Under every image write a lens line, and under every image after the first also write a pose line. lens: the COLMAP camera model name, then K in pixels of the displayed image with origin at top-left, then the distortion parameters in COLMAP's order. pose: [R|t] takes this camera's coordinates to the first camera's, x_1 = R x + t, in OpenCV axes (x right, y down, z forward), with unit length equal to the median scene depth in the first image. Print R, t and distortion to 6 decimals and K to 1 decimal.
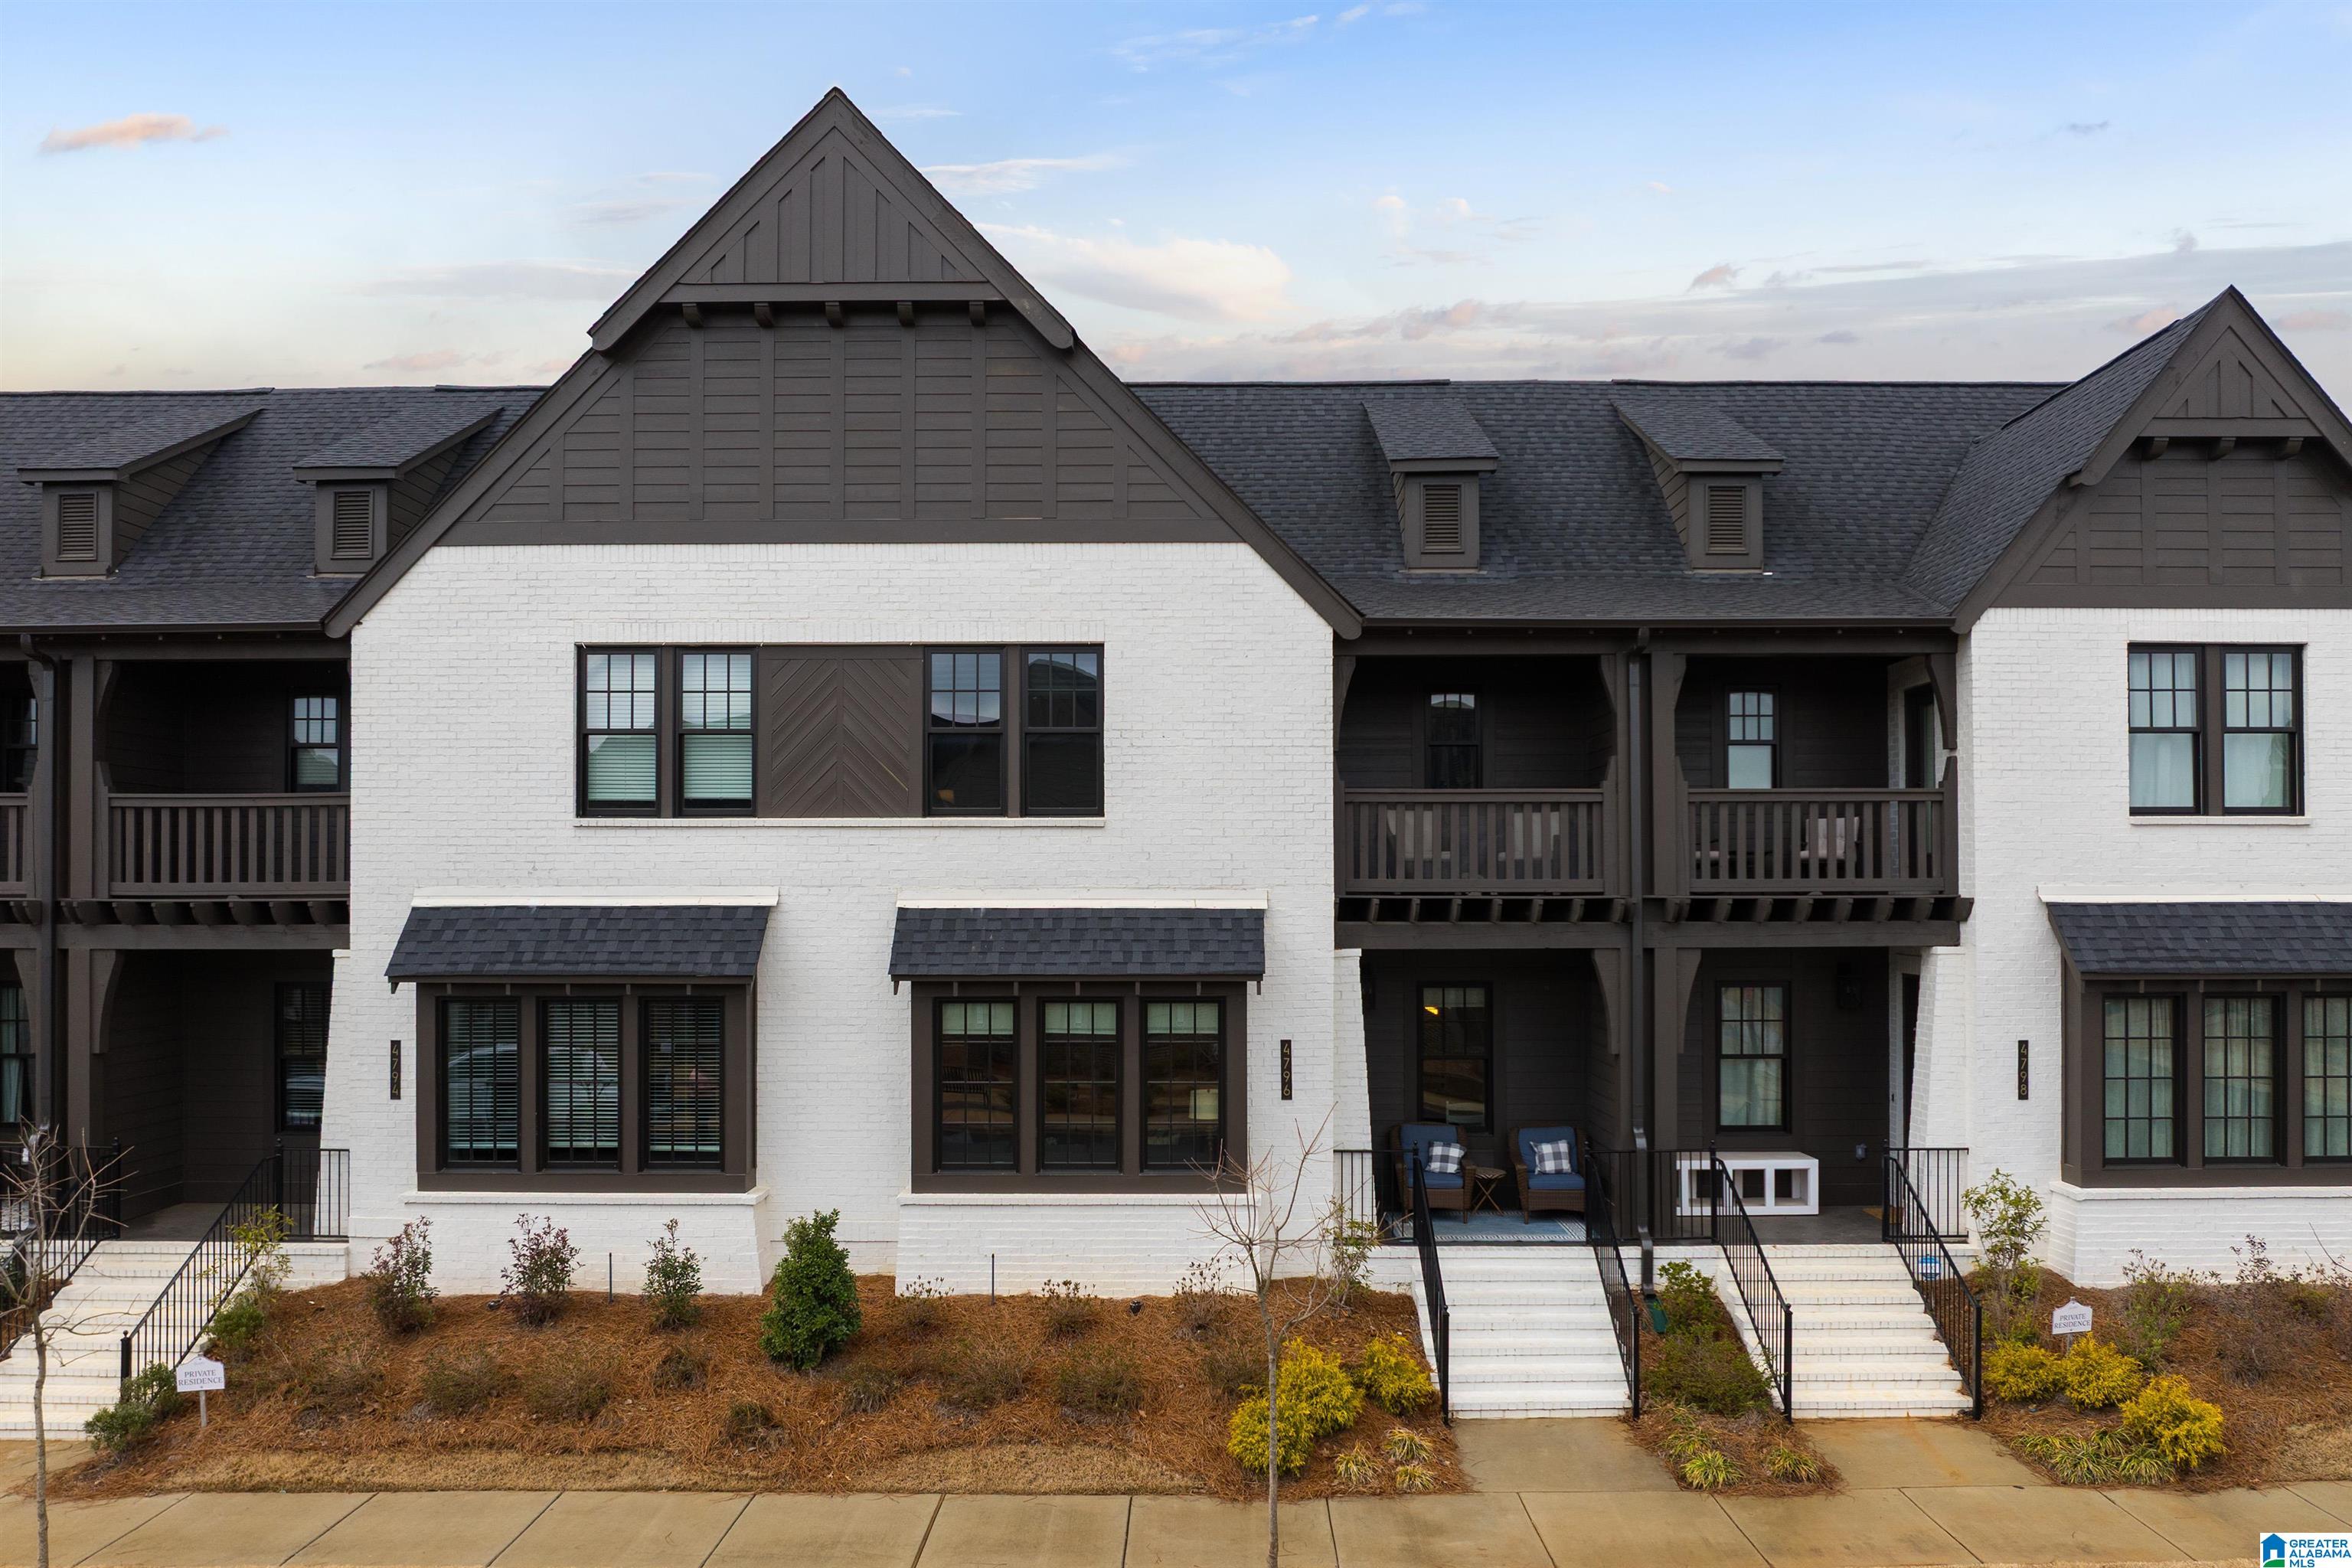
lens RADIAL K [[1657.6, 0, 1178.3], [0, 1657.6, 870.5], [0, 0, 1]] dist [-0.023722, -0.001016]
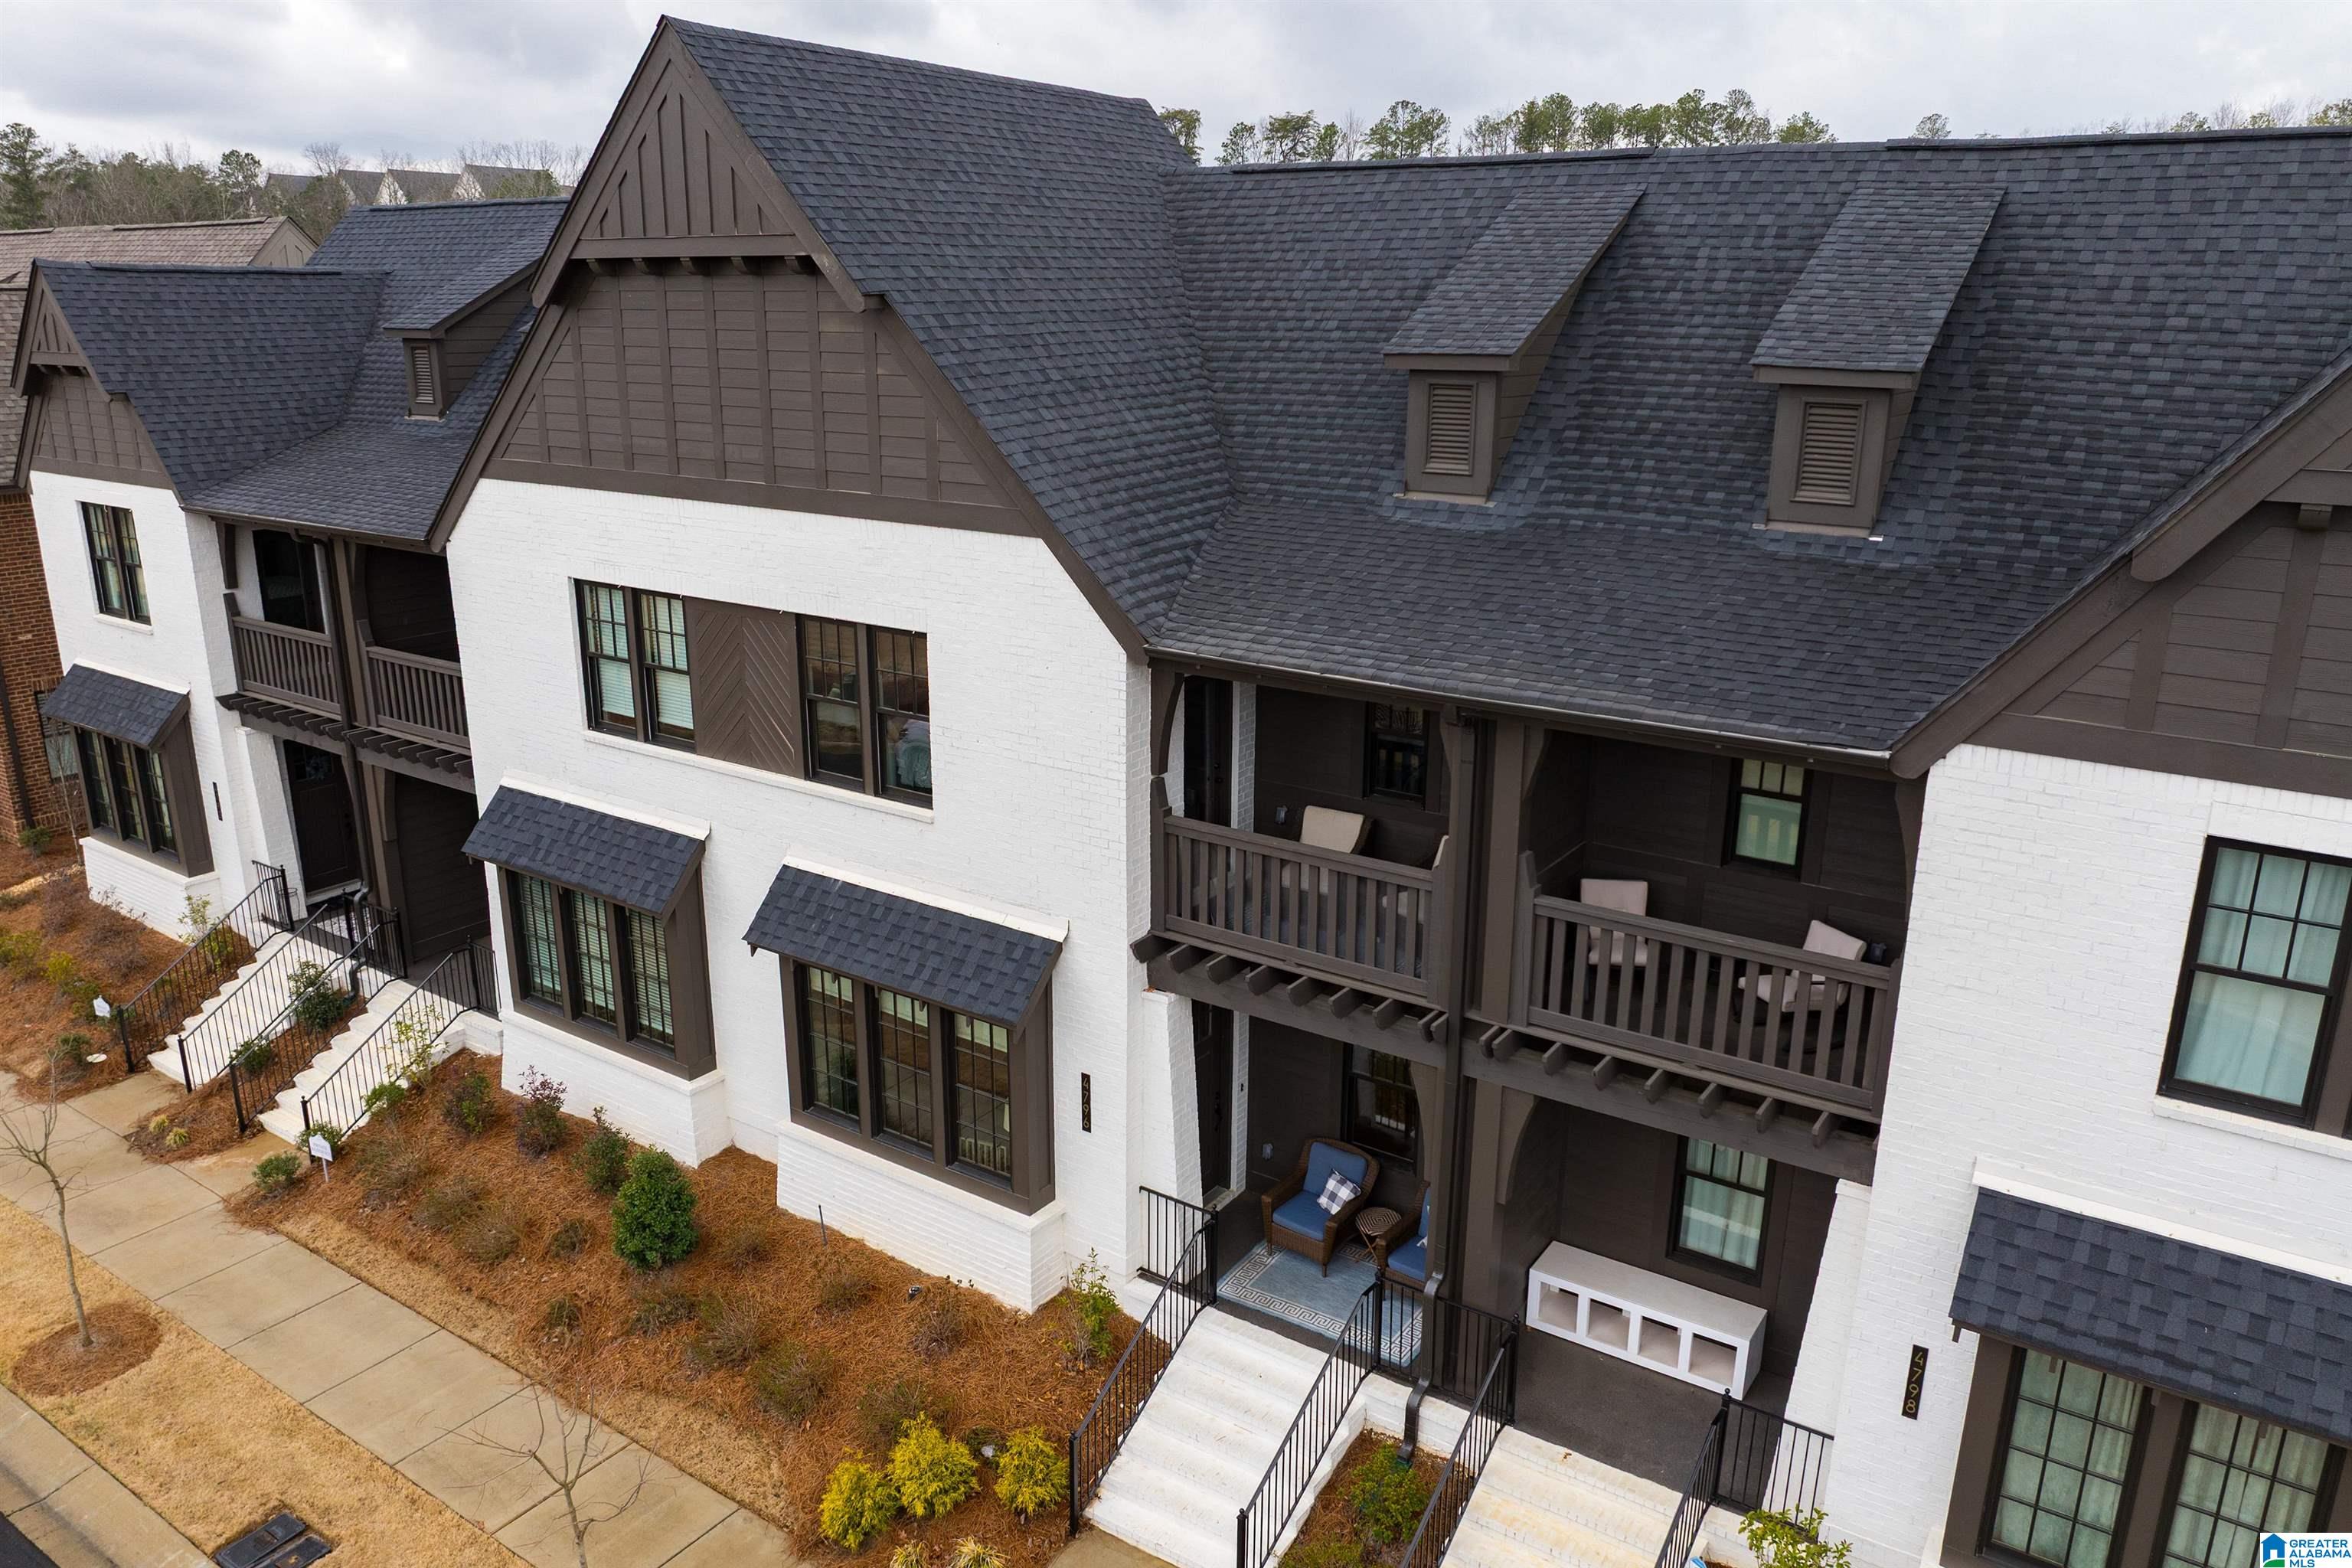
lens RADIAL K [[1661.5, 0, 1176.0], [0, 1661.5, 784.0], [0, 0, 1]] dist [-0.035562, -0.000903]
pose [[0.828946, 0.165169, -0.534385, 0.579712], [-0.000037, 0.955421, 0.295246, -0.330678], [0.559328, -0.244723, 0.791999, 0.323186]]
